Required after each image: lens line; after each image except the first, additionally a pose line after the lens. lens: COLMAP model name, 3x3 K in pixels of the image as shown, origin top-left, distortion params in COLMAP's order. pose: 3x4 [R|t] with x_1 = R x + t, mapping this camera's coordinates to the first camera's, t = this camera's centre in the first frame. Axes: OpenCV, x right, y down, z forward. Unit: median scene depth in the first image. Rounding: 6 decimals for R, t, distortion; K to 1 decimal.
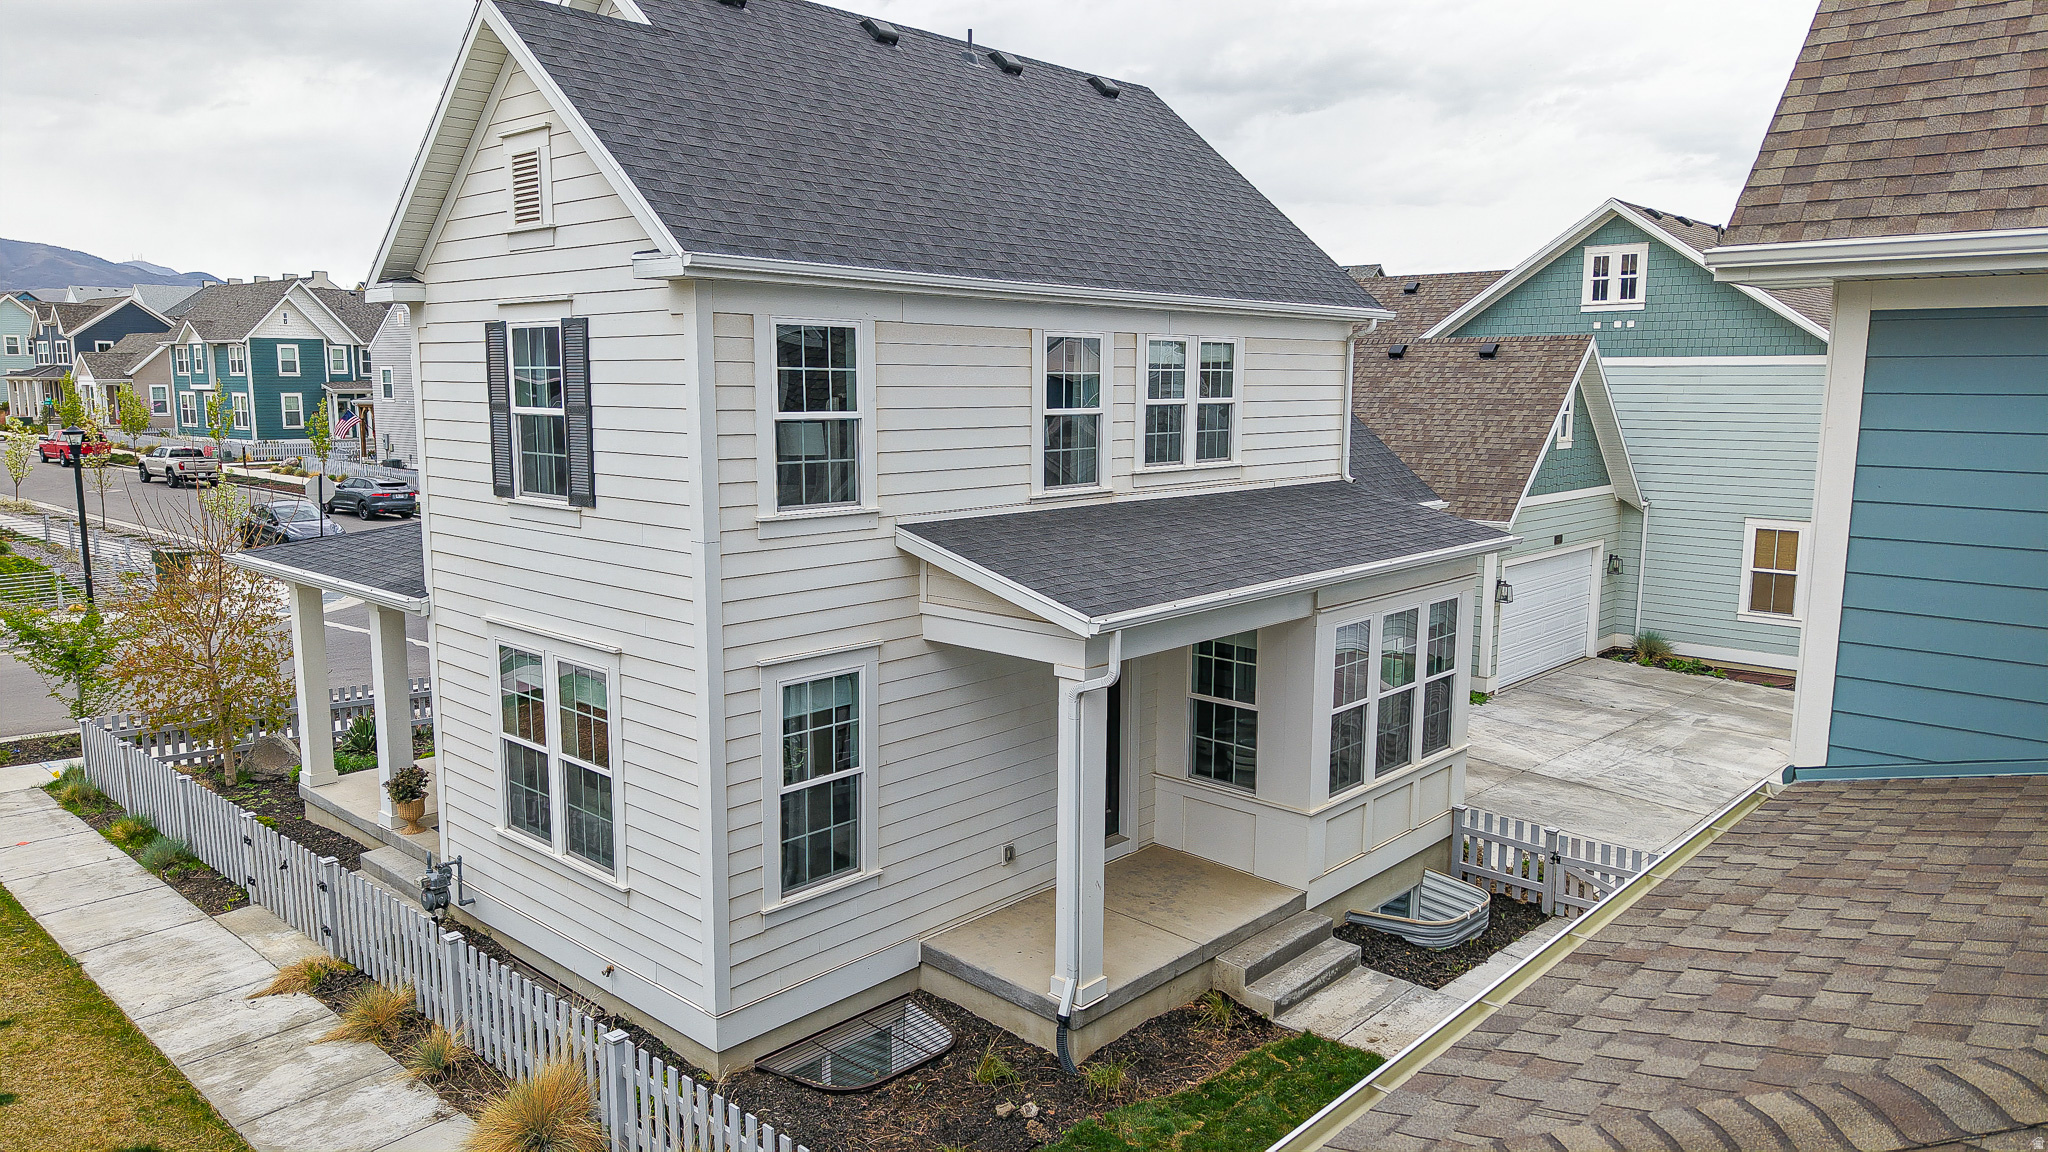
lens RADIAL K [[1371.0, 0, 1024.0], [0, 1371.0, 576.0], [0, 0, 1]] dist [0.029289, -0.031131]
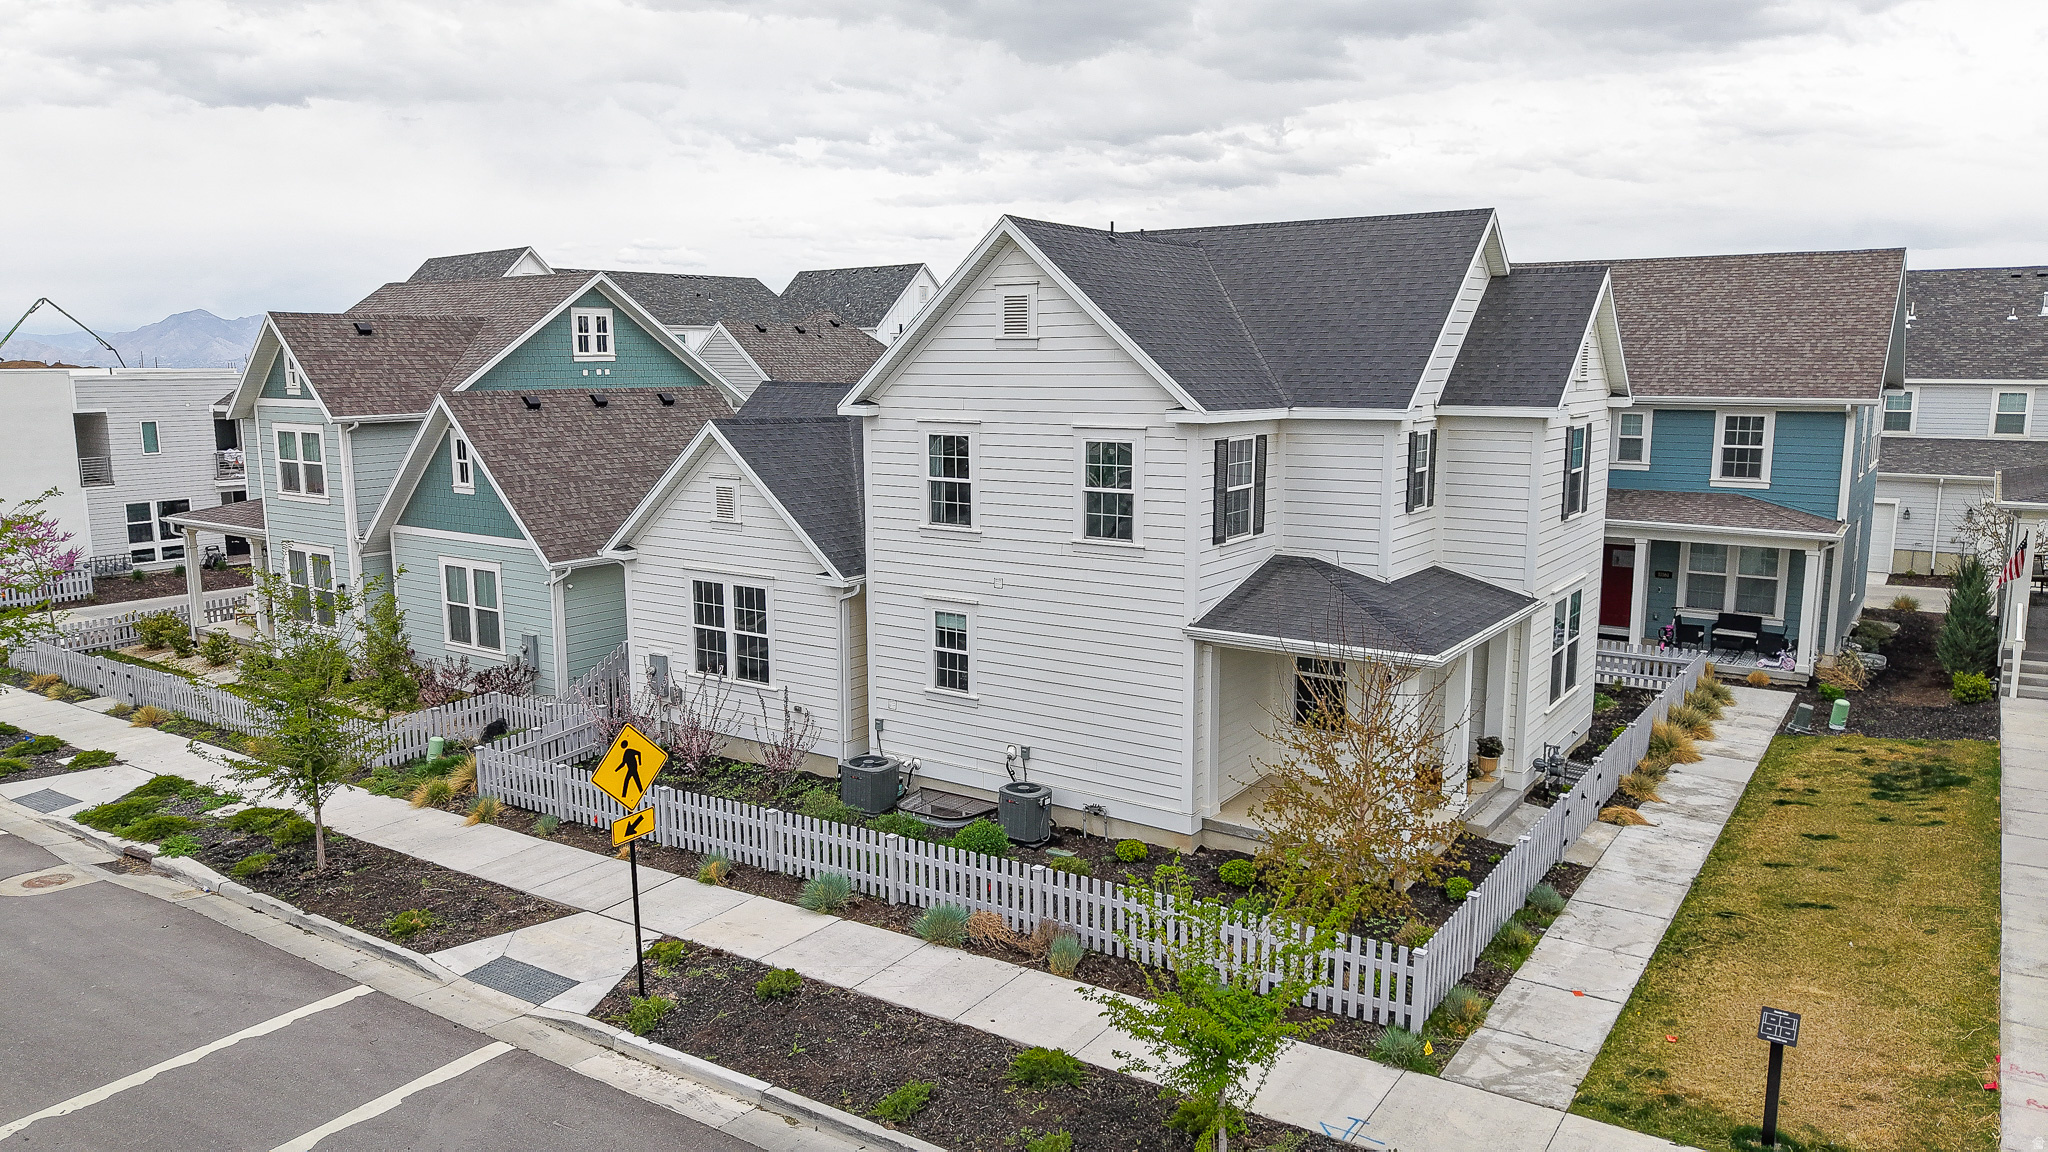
lens RADIAL K [[1371.0, 0, 1024.0], [0, 1371.0, 576.0], [0, 0, 1]] dist [0.029289, -0.031131]
pose [[-0.141326, -0.162378, 0.976555, -1.867357], [0.142748, 0.972805, 0.182413, -0.379291], [-0.979617, 0.165181, -0.114304, 1.724800]]
